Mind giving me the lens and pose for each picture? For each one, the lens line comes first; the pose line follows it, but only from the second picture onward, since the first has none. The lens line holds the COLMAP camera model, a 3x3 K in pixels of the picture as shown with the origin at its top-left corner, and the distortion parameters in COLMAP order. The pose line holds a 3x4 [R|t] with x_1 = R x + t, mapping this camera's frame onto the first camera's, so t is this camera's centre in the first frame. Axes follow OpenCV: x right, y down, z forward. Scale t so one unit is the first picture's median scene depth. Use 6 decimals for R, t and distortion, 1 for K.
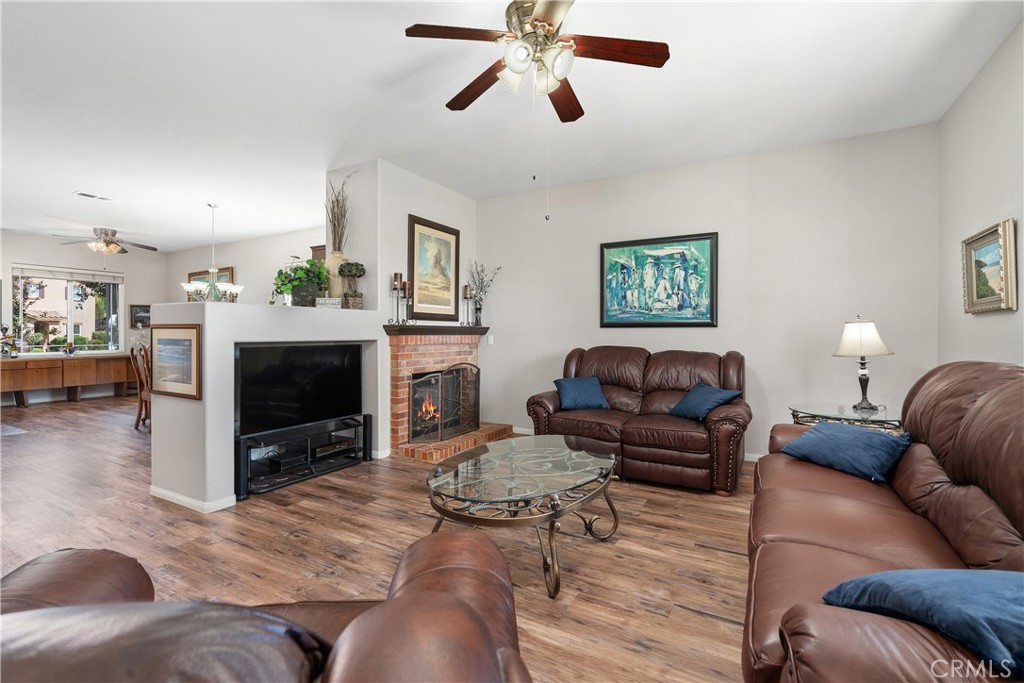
lens RADIAL K [[465.7, 0, 505.2], [0, 465.7, 335.6], [0, 0, 1]] dist [-0.002596, -0.000117]
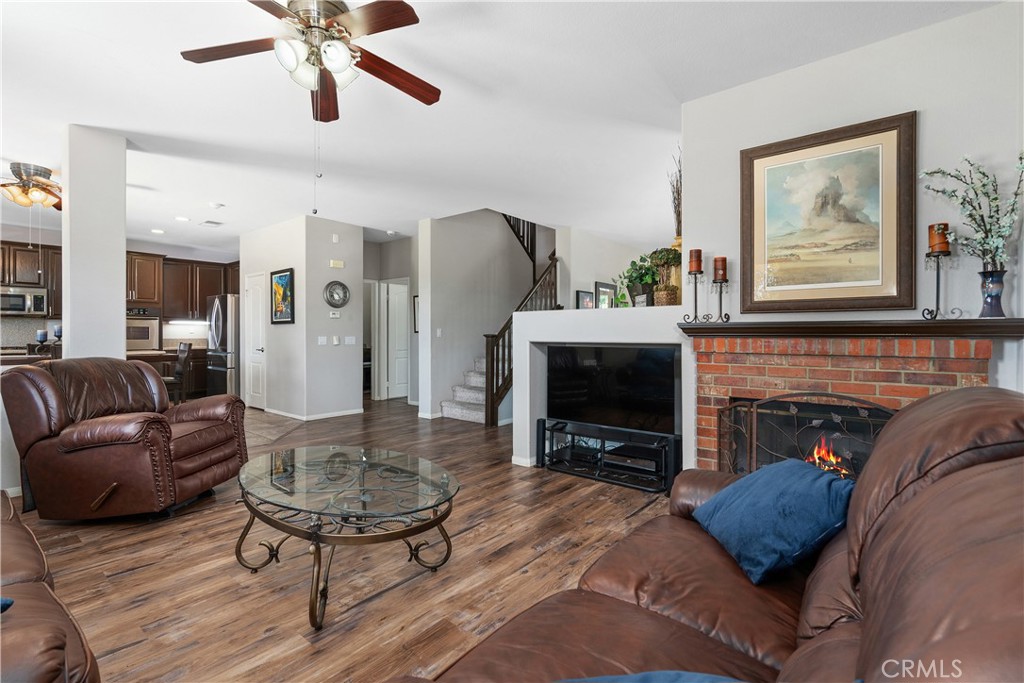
lens RADIAL K [[465.7, 0, 506.6], [0, 465.7, 336.6], [0, 0, 1]] dist [-0.002596, -0.000117]
pose [[-0.164812, 0.003087, -0.986320, 0.517450], [-0.005646, 0.999976, 0.004073, -0.004000], [0.986309, 0.006240, -0.164791, 0.838150]]
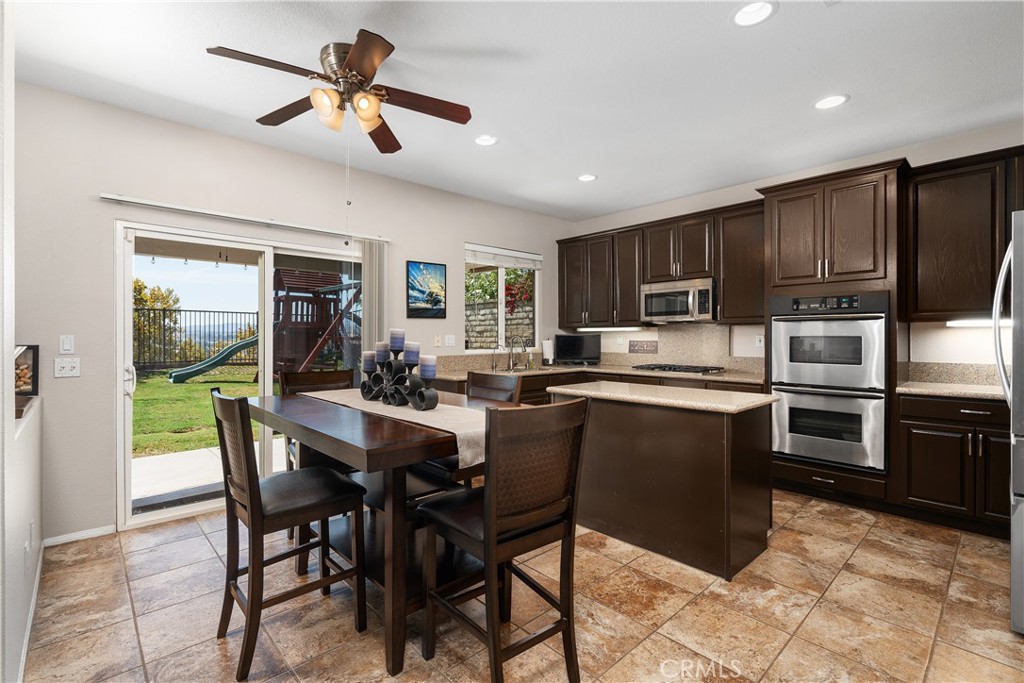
lens RADIAL K [[465.7, 0, 508.5], [0, 465.7, 340.4], [0, 0, 1]] dist [-0.002596, -0.000117]
pose [[-0.953089, -0.003883, 0.302665, -0.685980], [-0.000062, 0.999920, 0.012633, -0.028983], [-0.302690, 0.012021, -0.953013, 0.118801]]
